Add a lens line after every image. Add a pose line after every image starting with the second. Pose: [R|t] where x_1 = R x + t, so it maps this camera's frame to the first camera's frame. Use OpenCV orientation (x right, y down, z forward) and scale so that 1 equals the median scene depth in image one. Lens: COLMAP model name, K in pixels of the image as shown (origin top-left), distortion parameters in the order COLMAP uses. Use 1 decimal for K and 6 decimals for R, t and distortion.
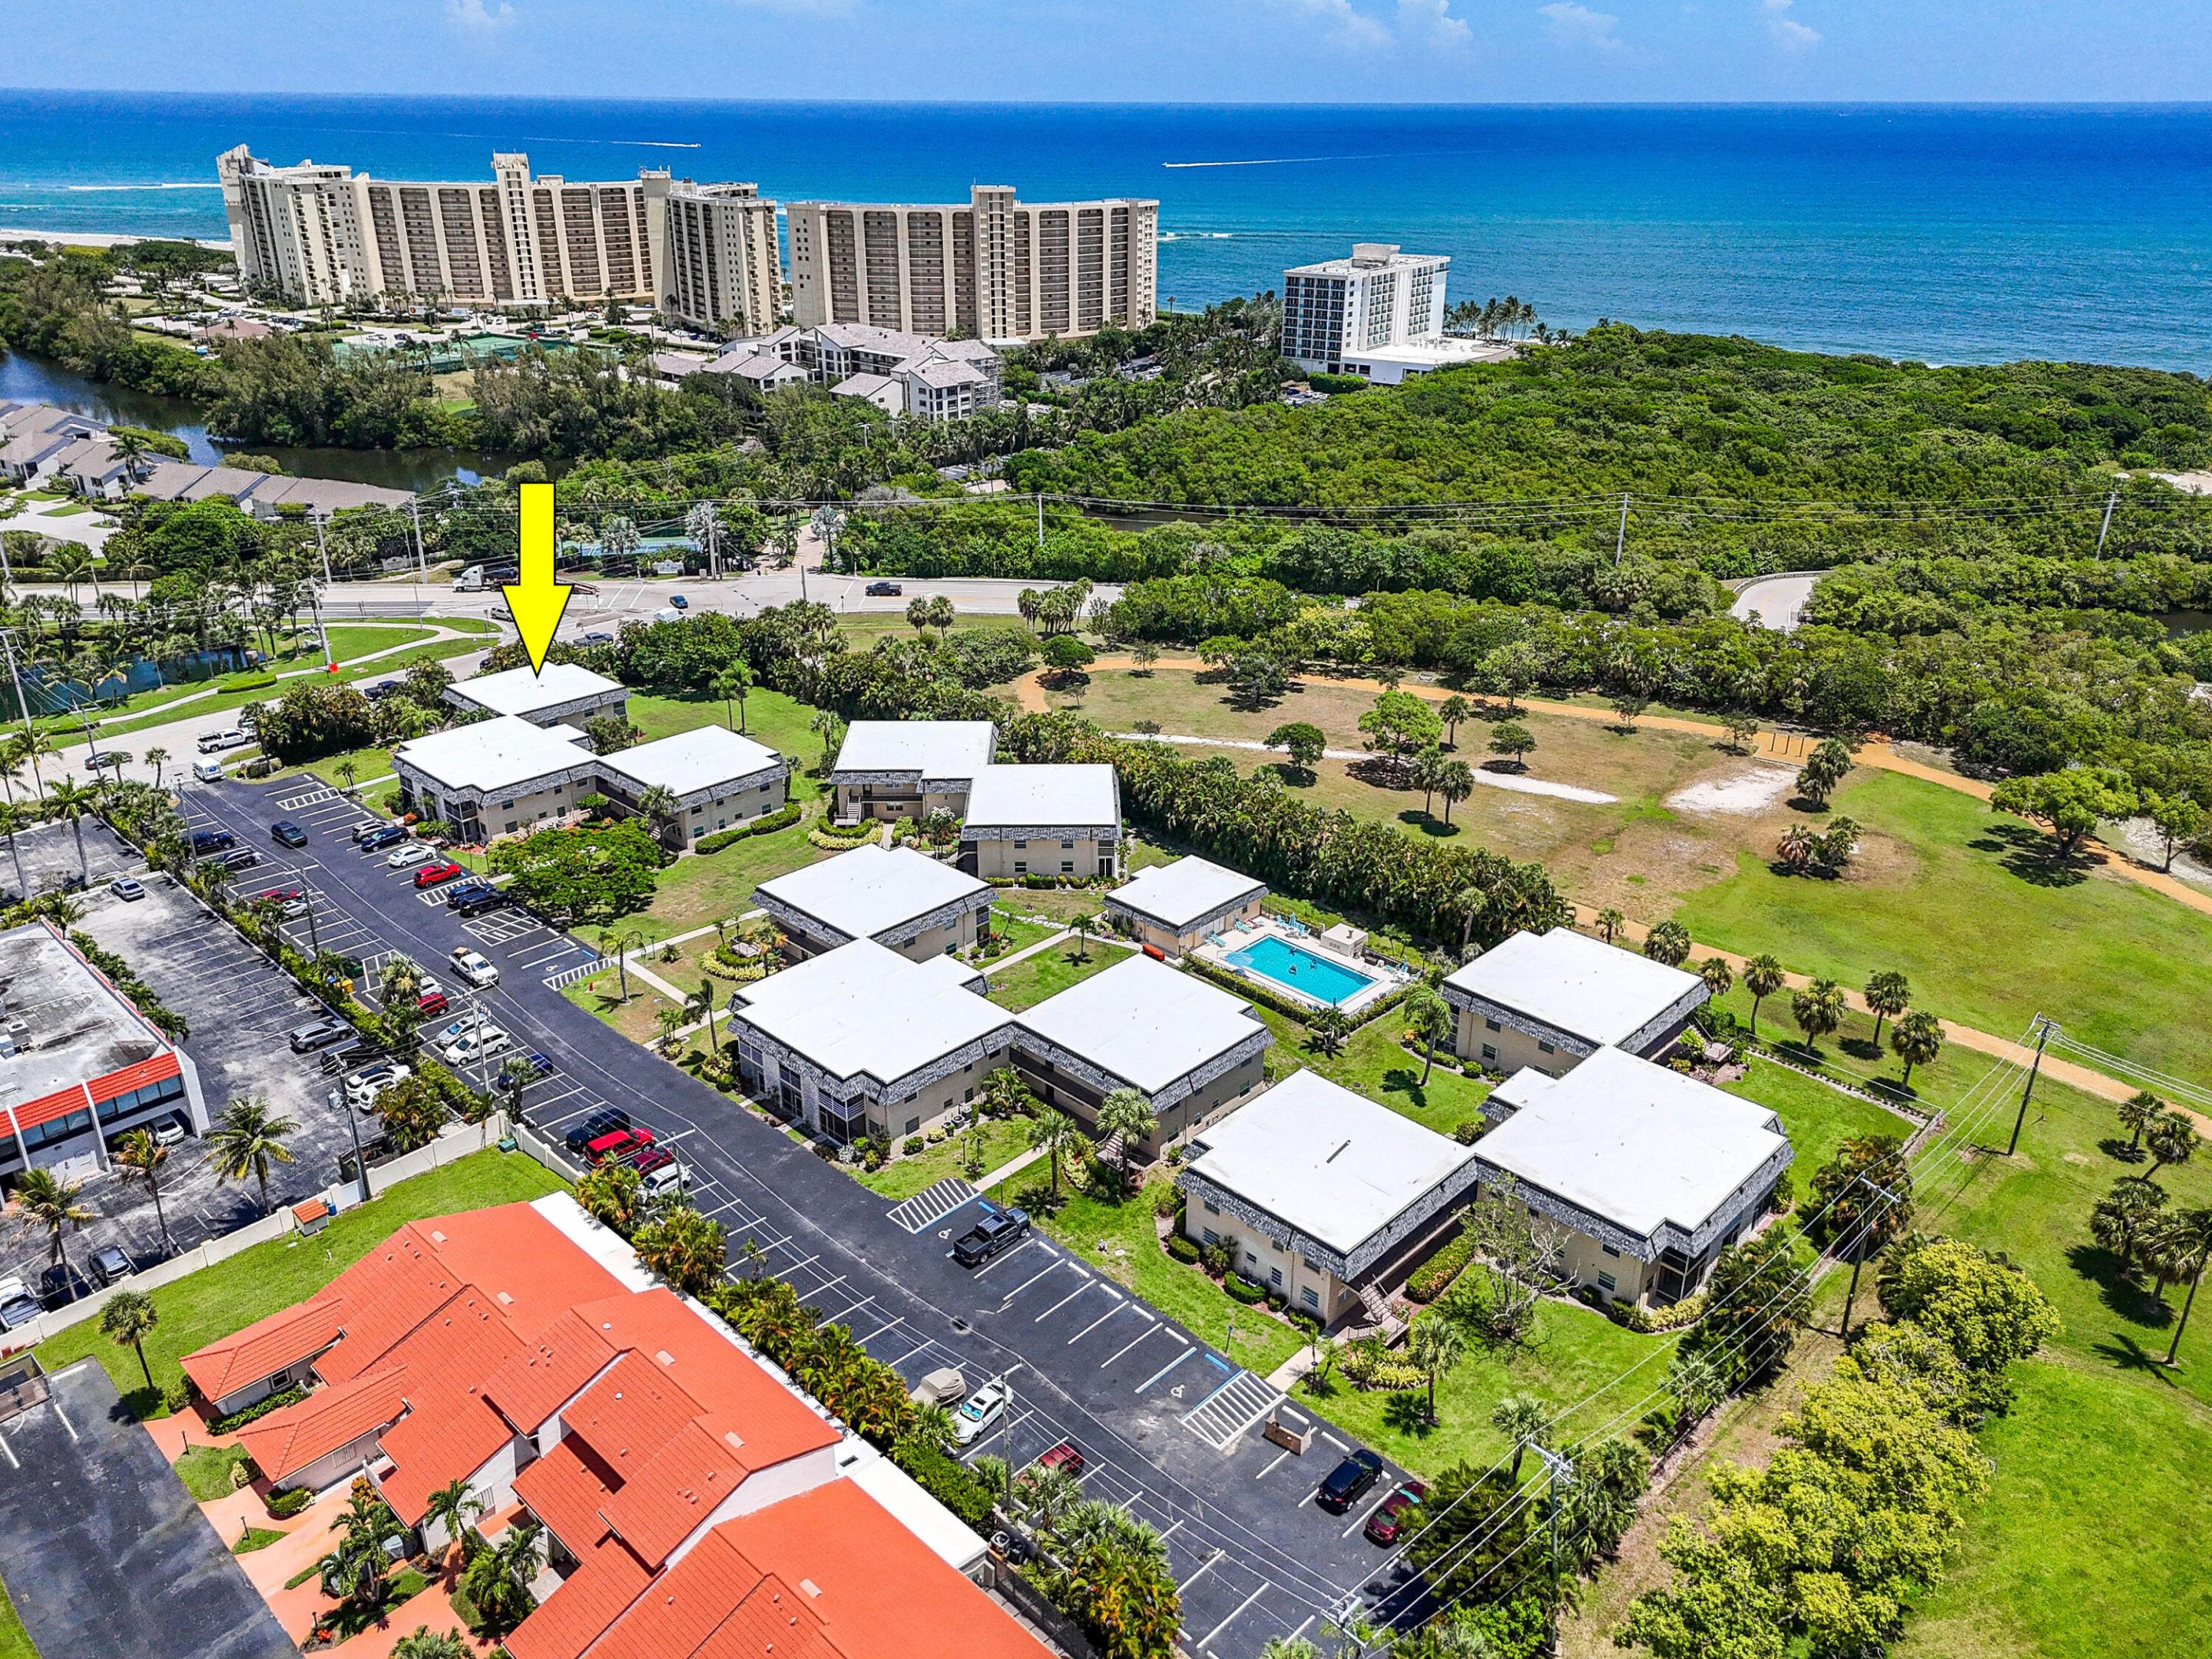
lens RADIAL K [[1634.0, 0, 1111.3], [0, 1634.0, 828.0], [0, 0, 1]] dist [0.061176, -0.045982]
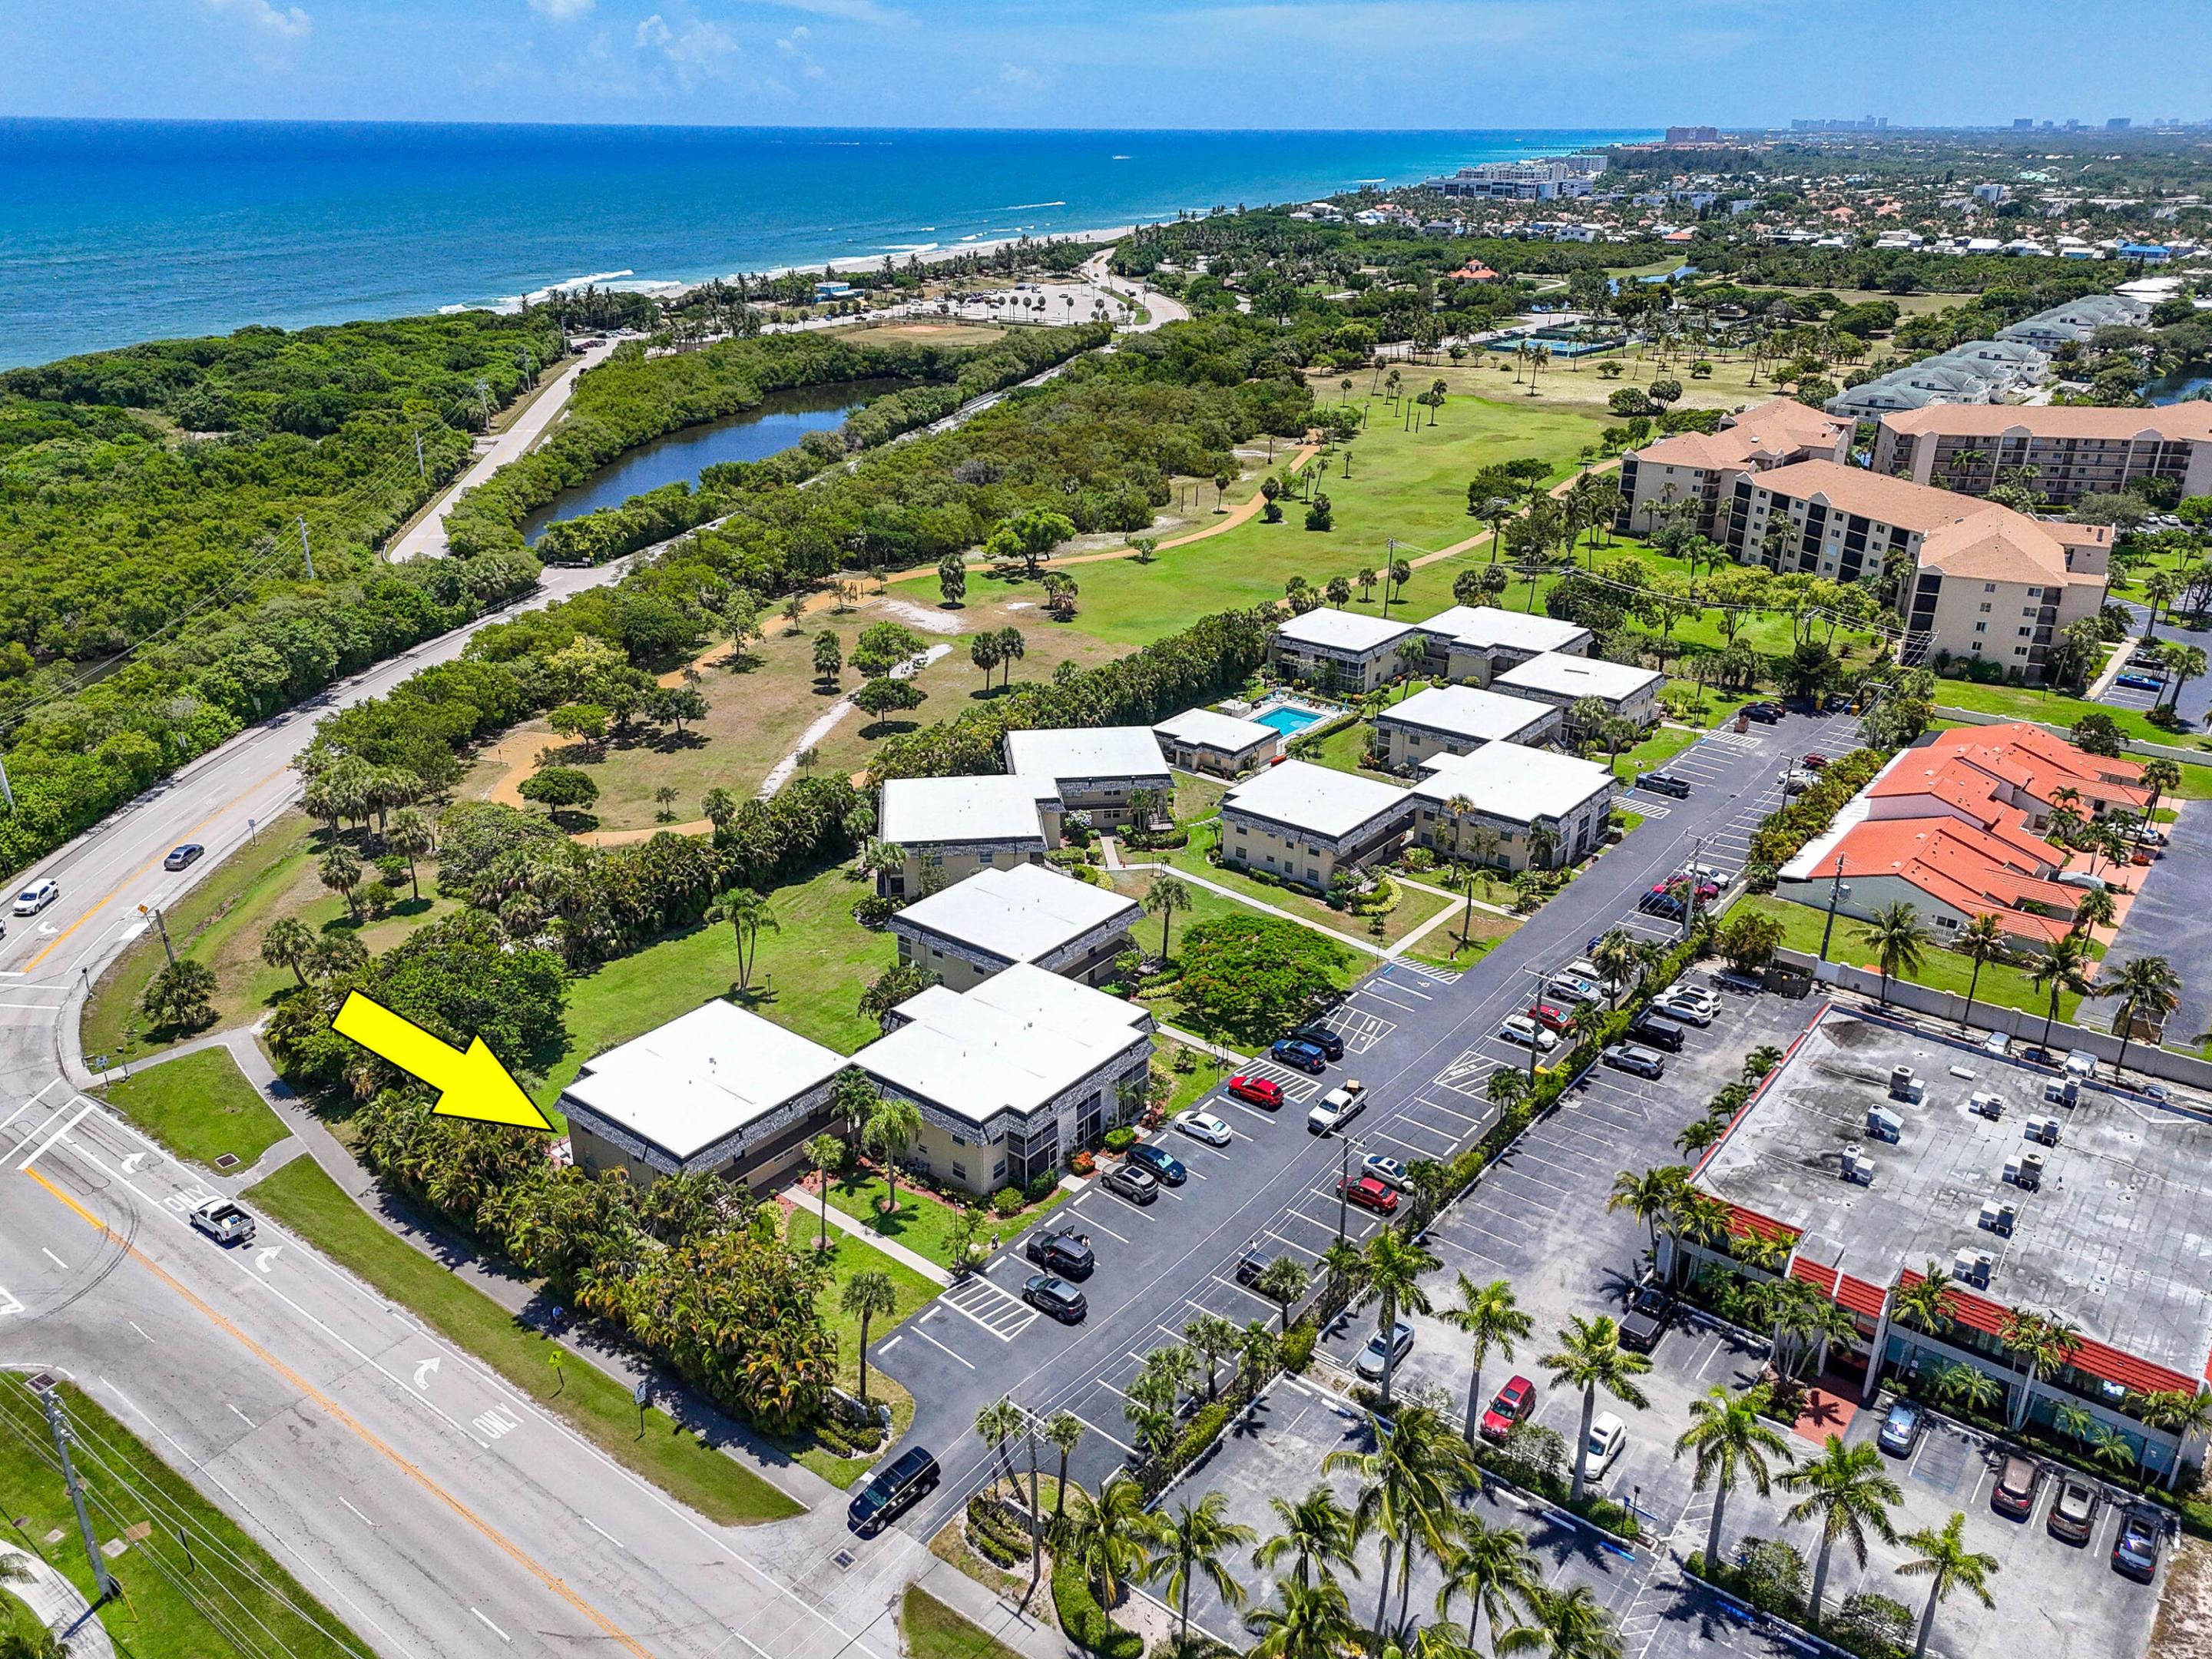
lens RADIAL K [[1634.0, 0, 1111.3], [0, 1634.0, 828.0], [0, 0, 1]] dist [0.061176, -0.045982]
pose [[-0.095493, -0.397554, 0.912596, -0.773716], [0.400521, 0.823955, 0.400850, -0.299049], [-0.911298, 0.403793, 0.080547, 0.699091]]
